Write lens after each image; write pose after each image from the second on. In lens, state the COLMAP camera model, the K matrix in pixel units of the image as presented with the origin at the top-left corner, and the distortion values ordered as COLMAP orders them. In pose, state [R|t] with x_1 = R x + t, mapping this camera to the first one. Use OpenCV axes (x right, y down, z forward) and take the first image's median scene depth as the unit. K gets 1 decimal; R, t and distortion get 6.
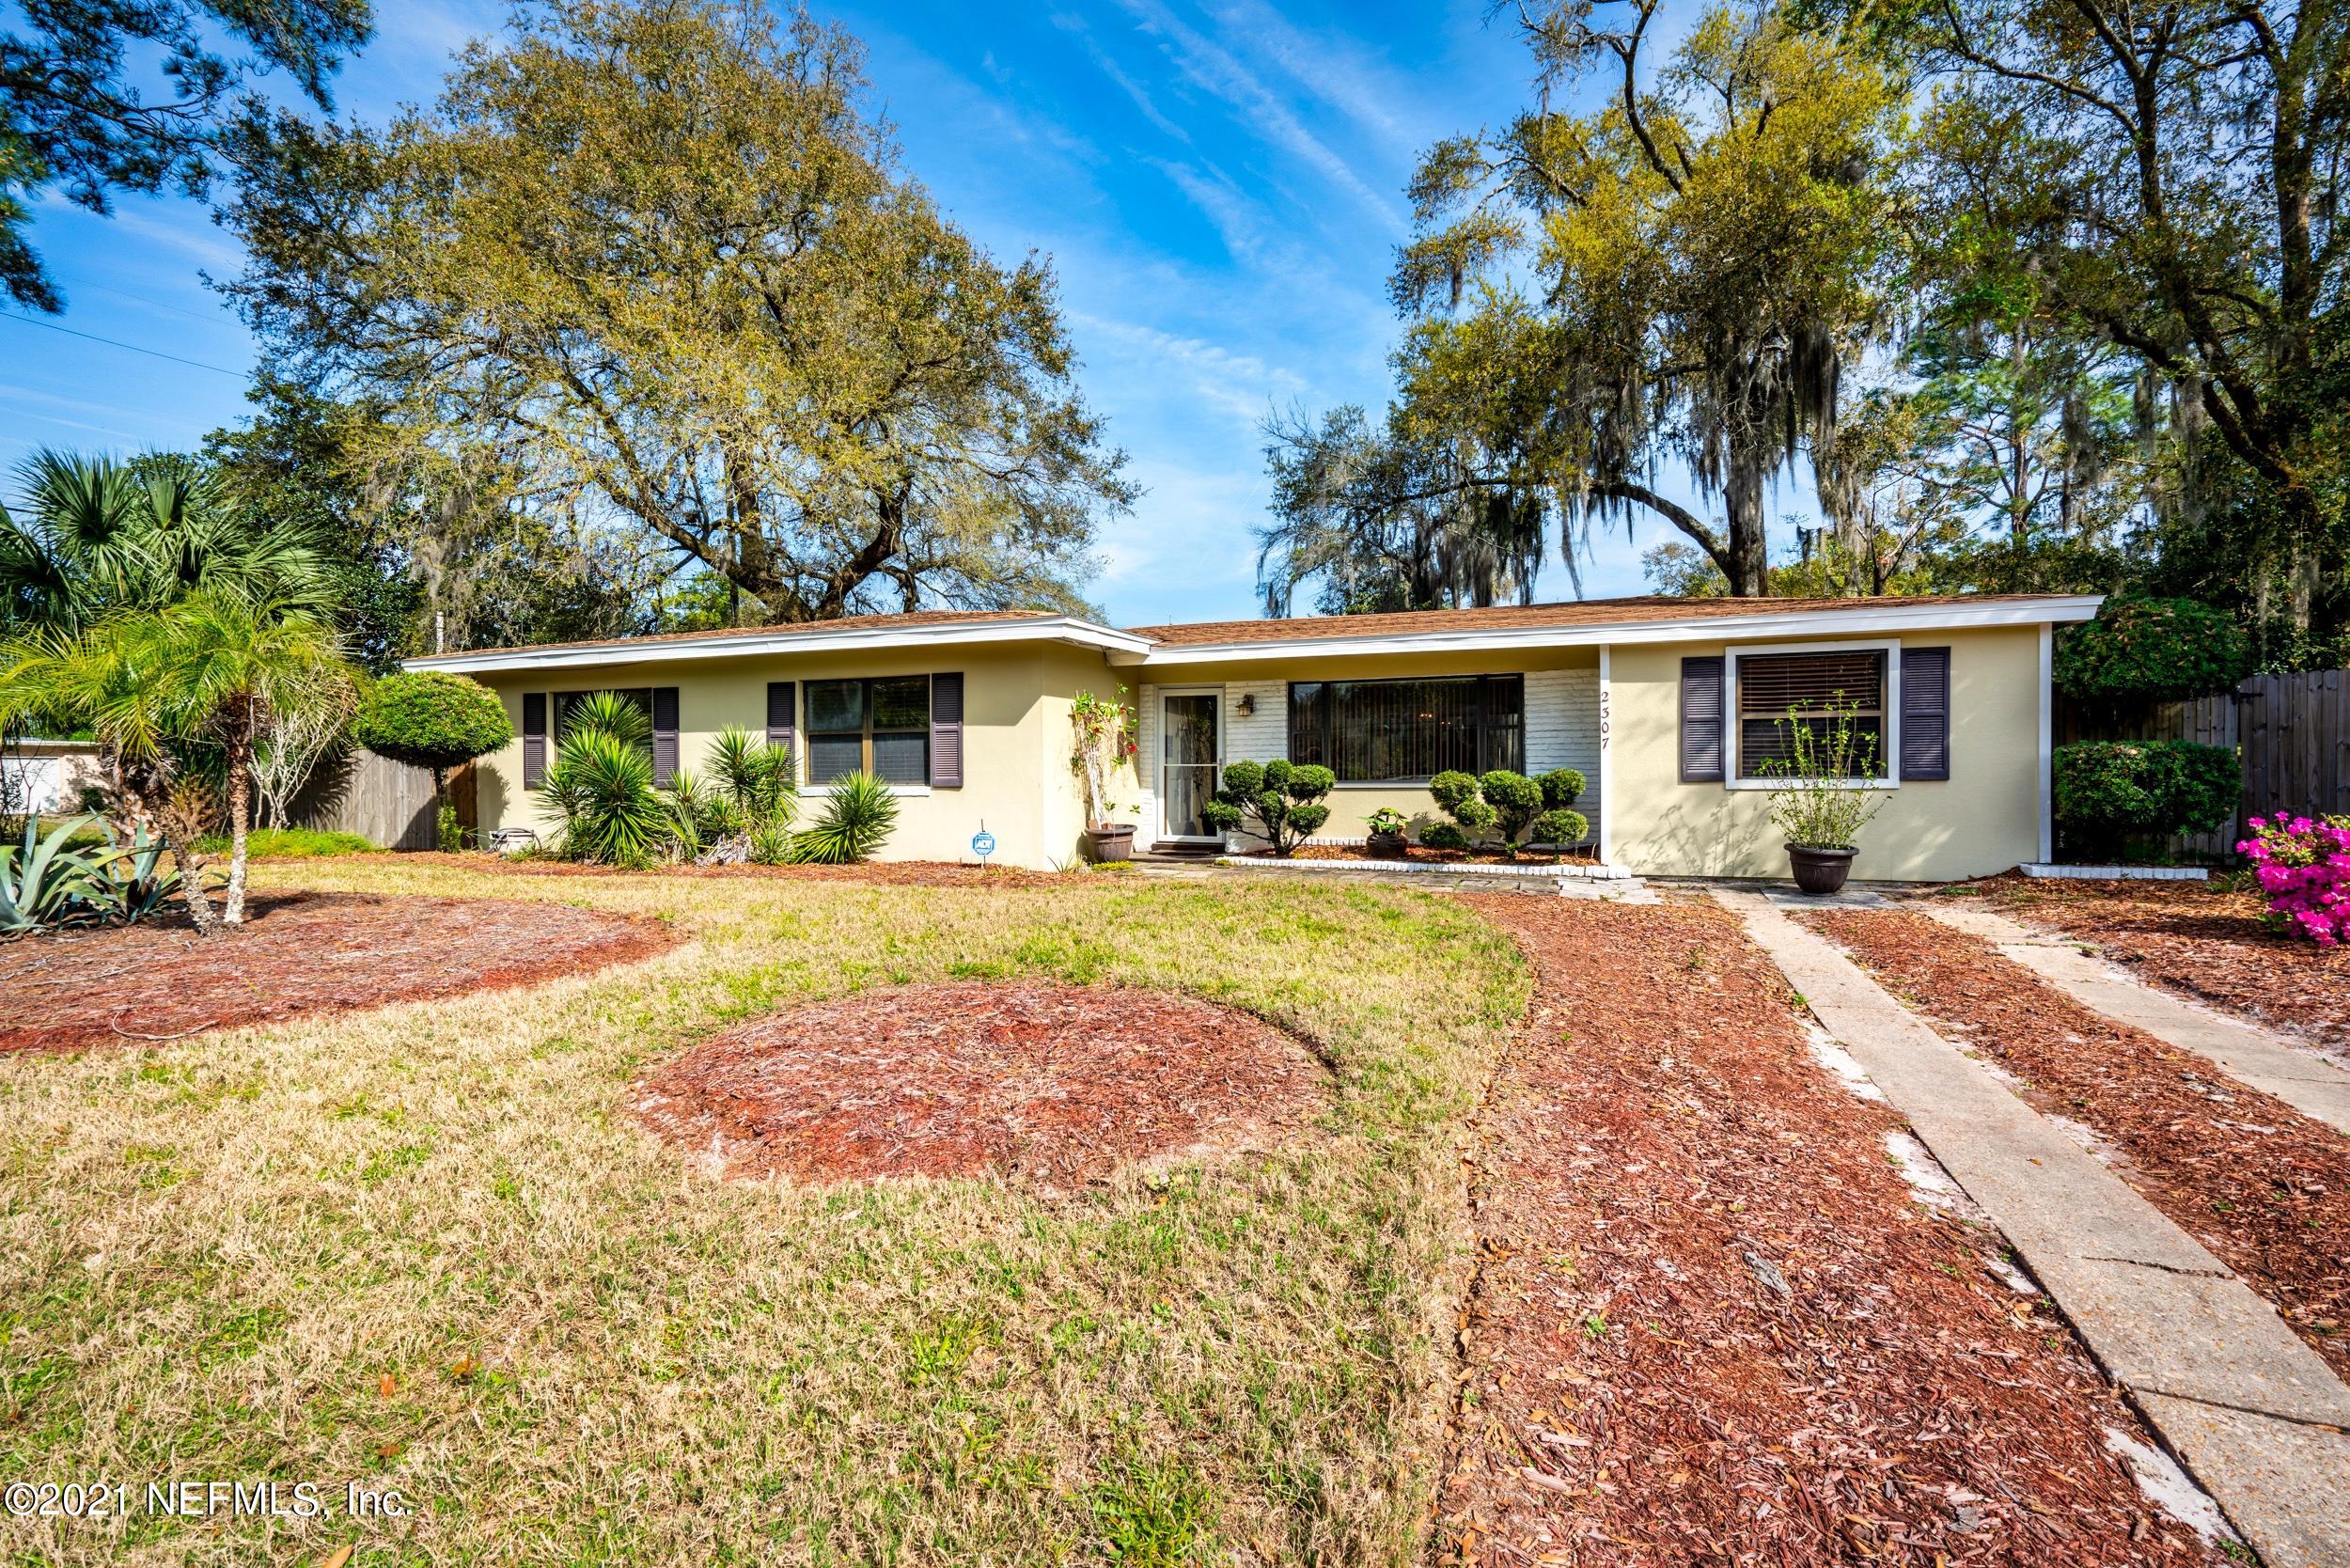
lens RADIAL K [[1041.2, 0, 1161.3], [0, 1041.2, 789.6], [0, 0, 1]] dist [-0.009913, 0.000647]
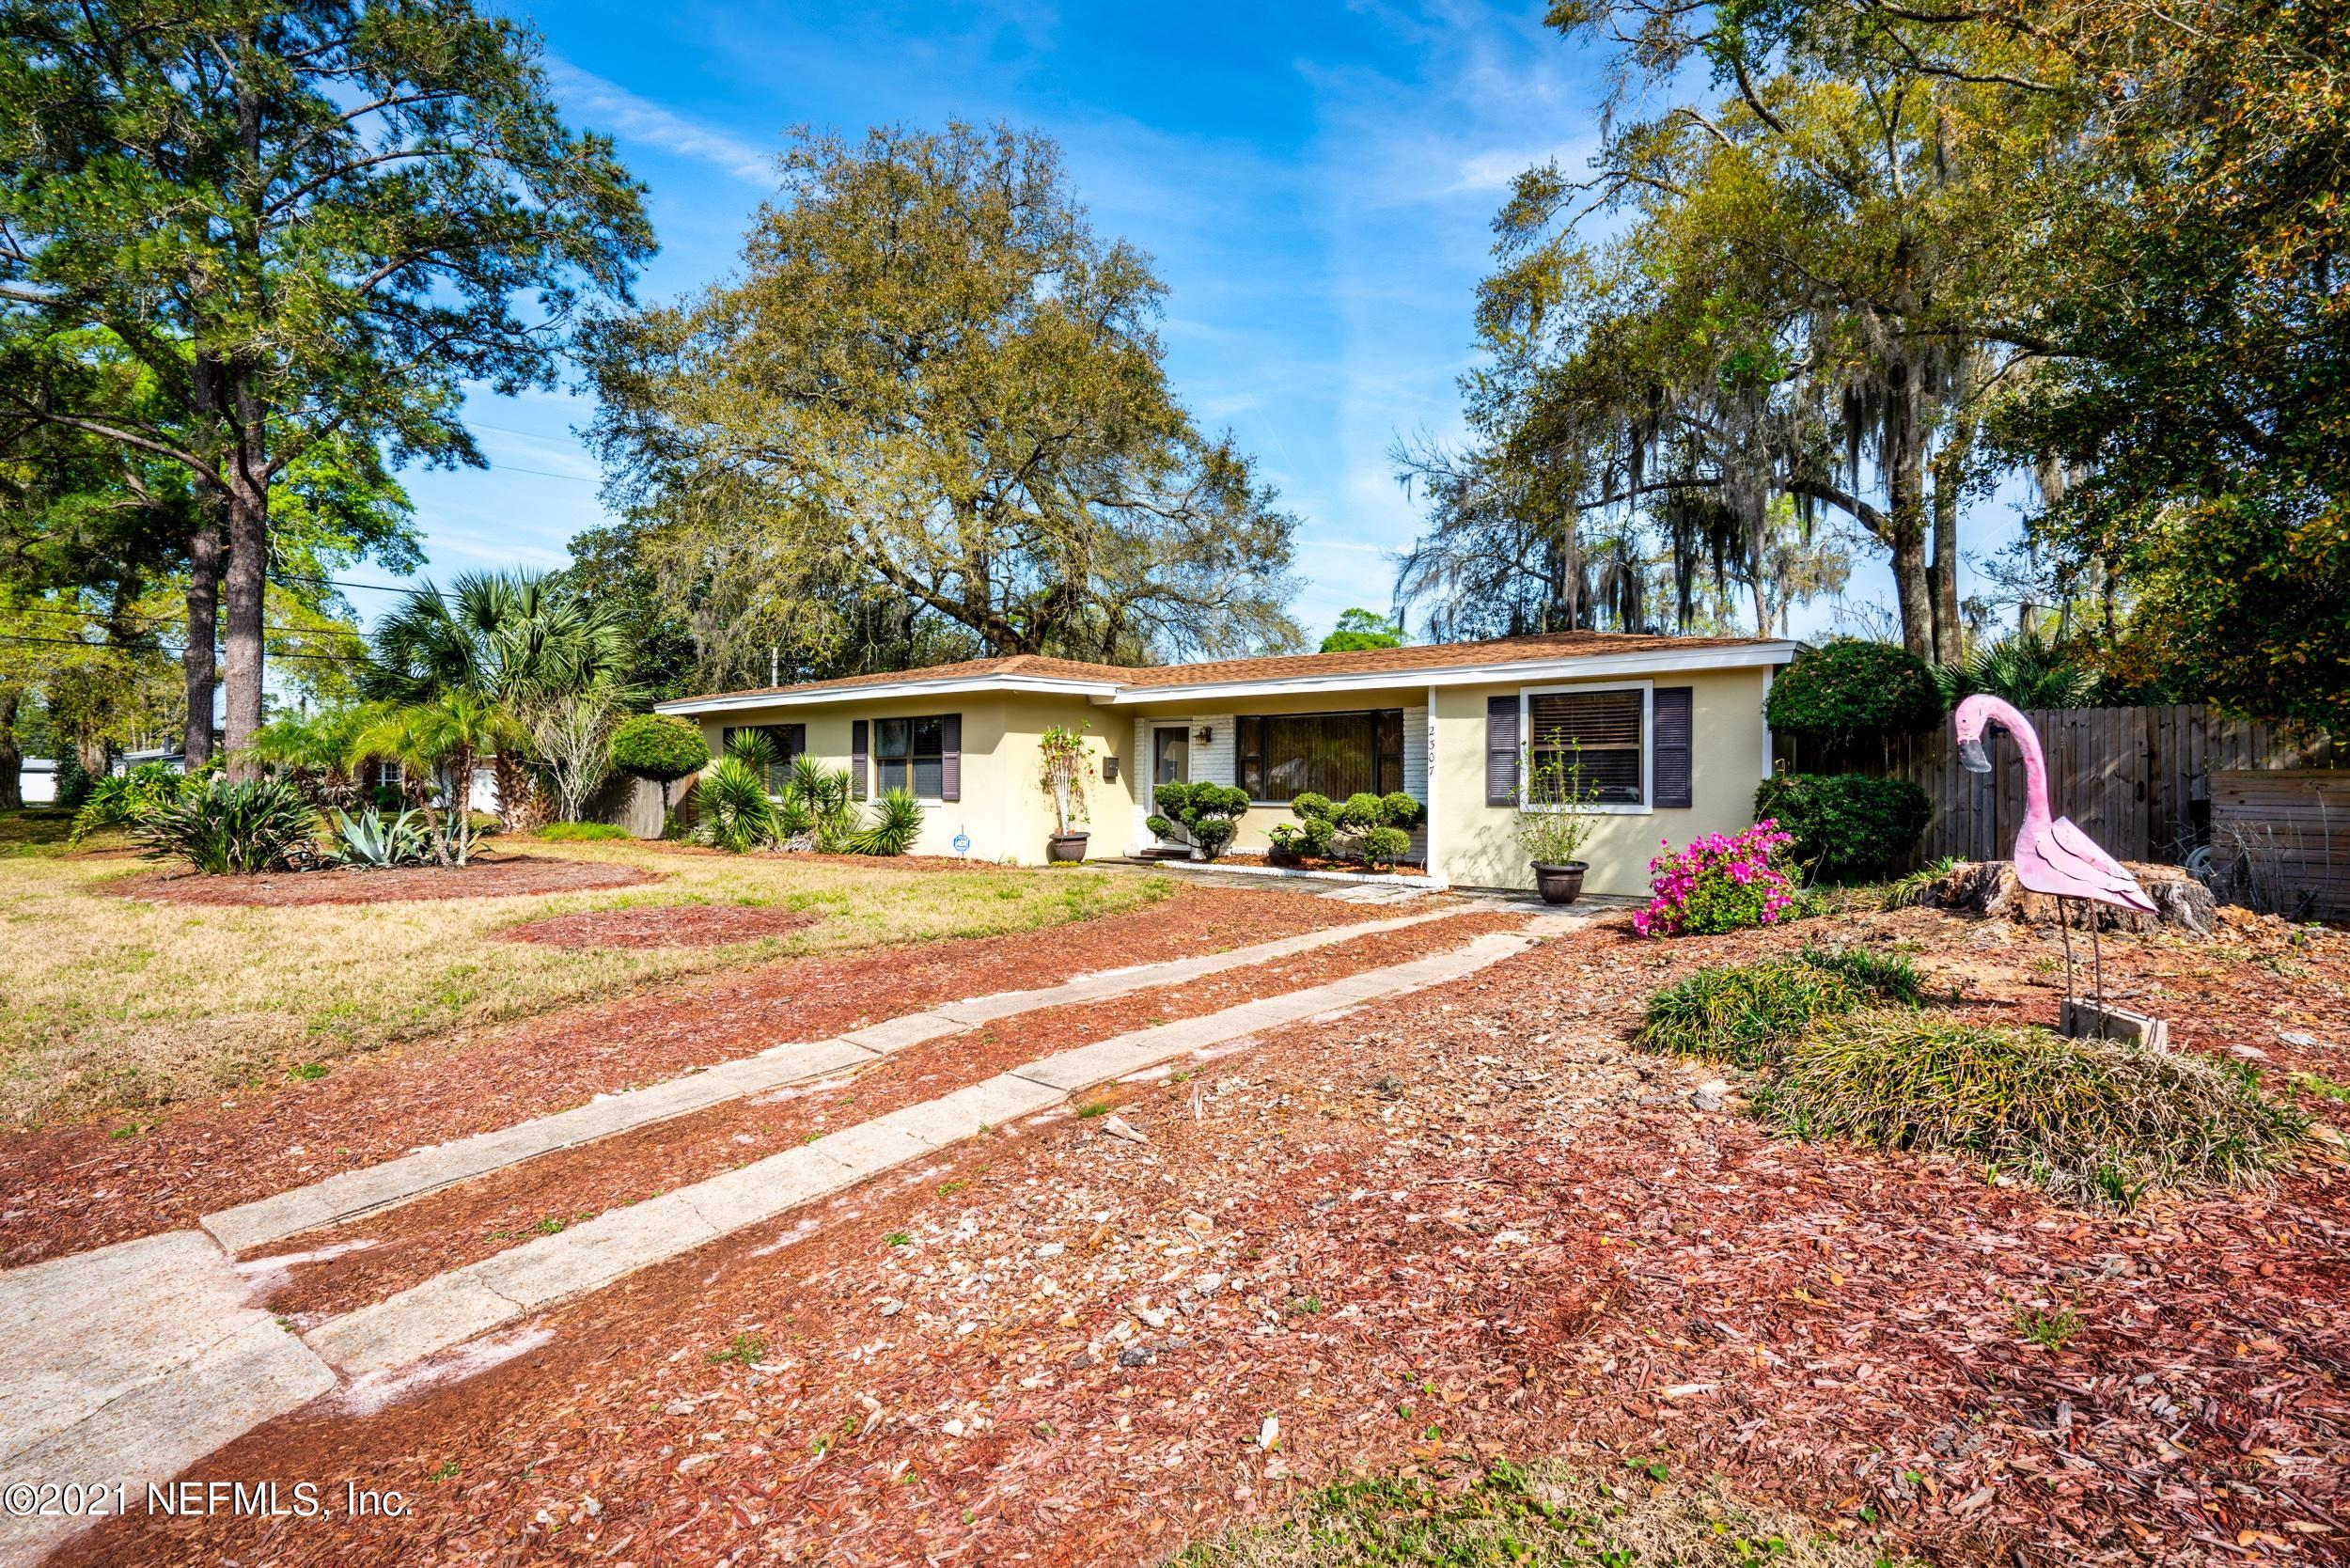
lens RADIAL K [[1144.9, 0, 1174.6], [0, 1144.9, 821.6], [0, 0, 1]] dist [-0.035098, -0.000116]
pose [[0.943953, 0.021763, -0.329363, 0.527565], [-0.017250, 0.999713, 0.016621, -0.004169], [0.329630, -0.010008, 0.944057, -0.268454]]
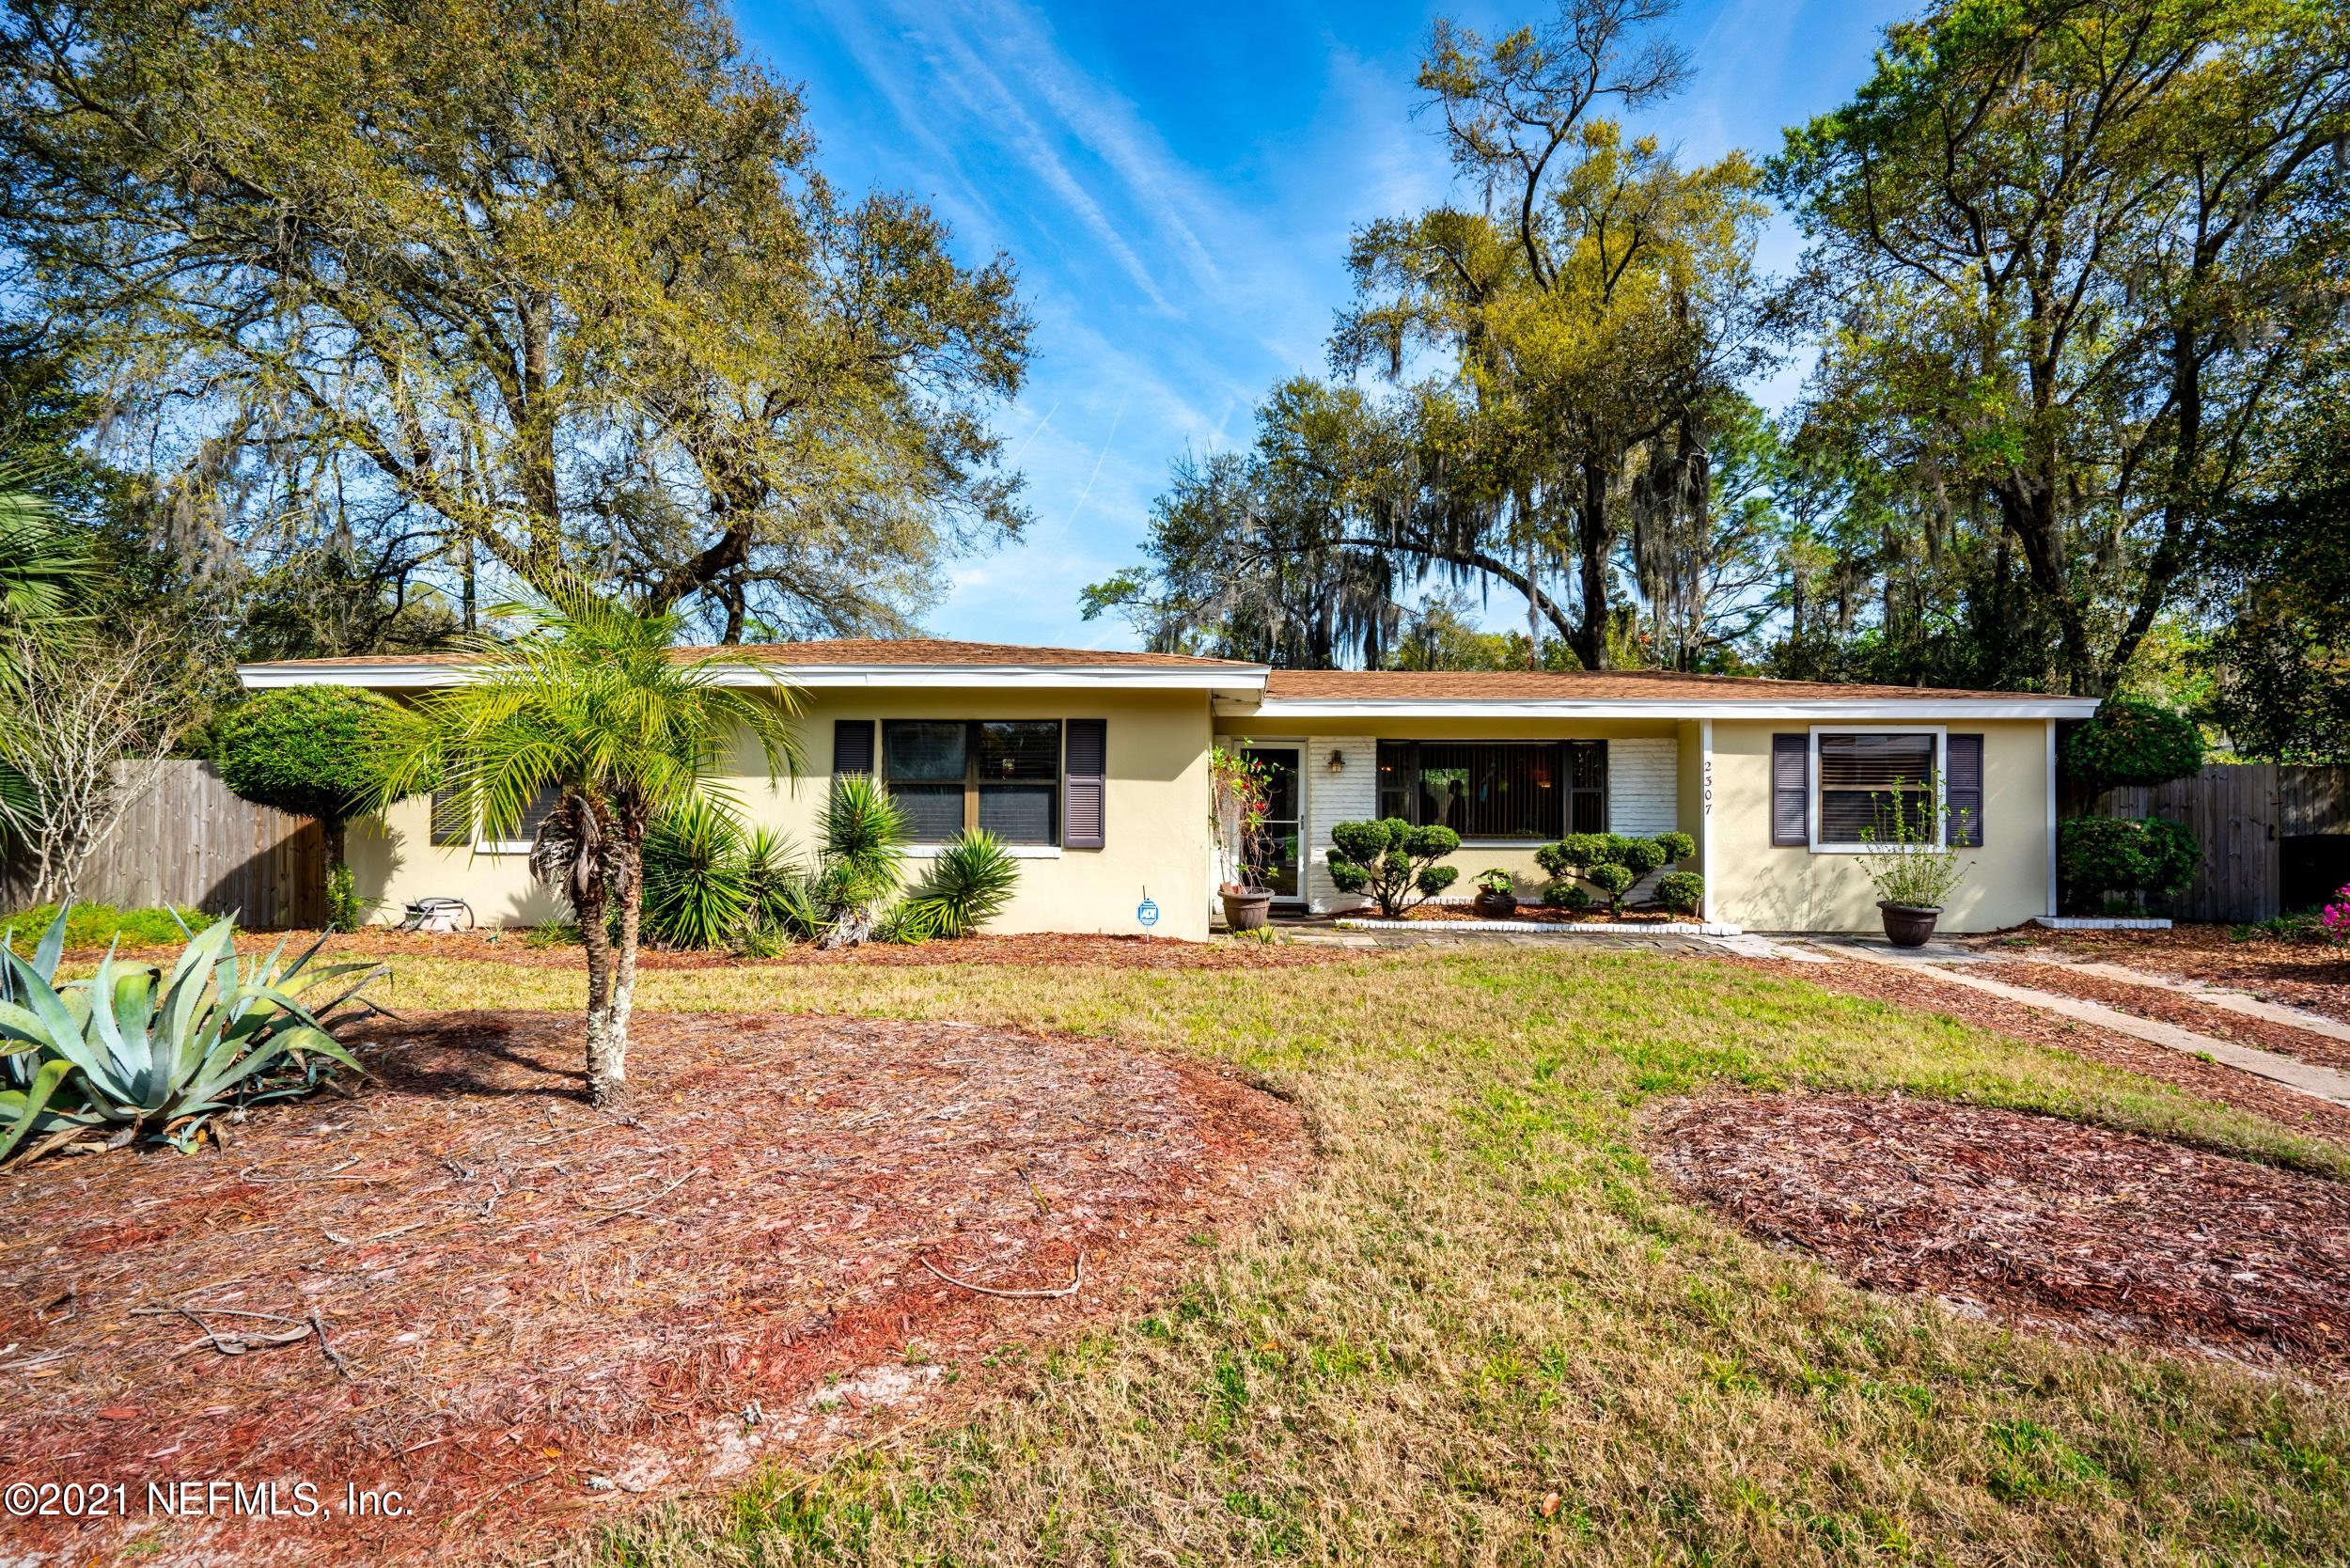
lens RADIAL K [[1053.2, 0, 1175.0], [0, 1053.2, 784.0], [0, 0, 1]] dist [-0.008396, 0.000345]
pose [[0.948701, 0.019185, 0.315592, -0.405960], [-0.007738, 0.999267, -0.037482, -0.023438], [-0.316080, 0.033118, 0.948154, 0.127398]]
